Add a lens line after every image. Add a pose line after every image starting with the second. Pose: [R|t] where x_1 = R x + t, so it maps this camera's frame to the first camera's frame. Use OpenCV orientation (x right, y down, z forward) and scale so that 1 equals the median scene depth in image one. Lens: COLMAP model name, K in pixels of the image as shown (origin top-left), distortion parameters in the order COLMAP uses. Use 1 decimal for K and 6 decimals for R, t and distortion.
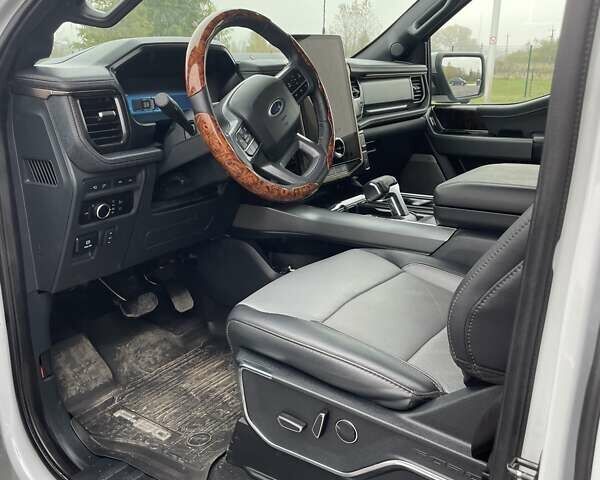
lens RADIAL K [[603.0, 0, 301.1], [0, 603.0, 235.4], [0, 0, 1]] dist [0.056282, 0.000000]
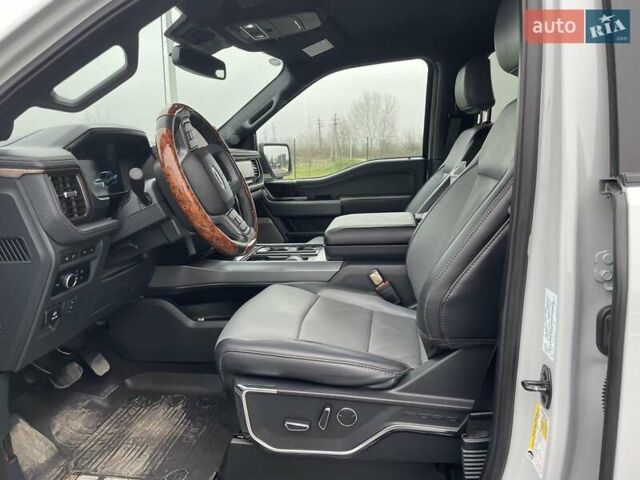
lens RADIAL K [[480.3, 0, 318.1], [0, 480.3, 242.8], [0, 0, 1]] dist [0.065724, -0.065481]
pose [[0.888500, -0.101440, 0.447524, -0.301419], [0.146024, 0.987065, -0.066173, 0.012264], [-0.435023, 0.124144, 0.891820, 0.047979]]
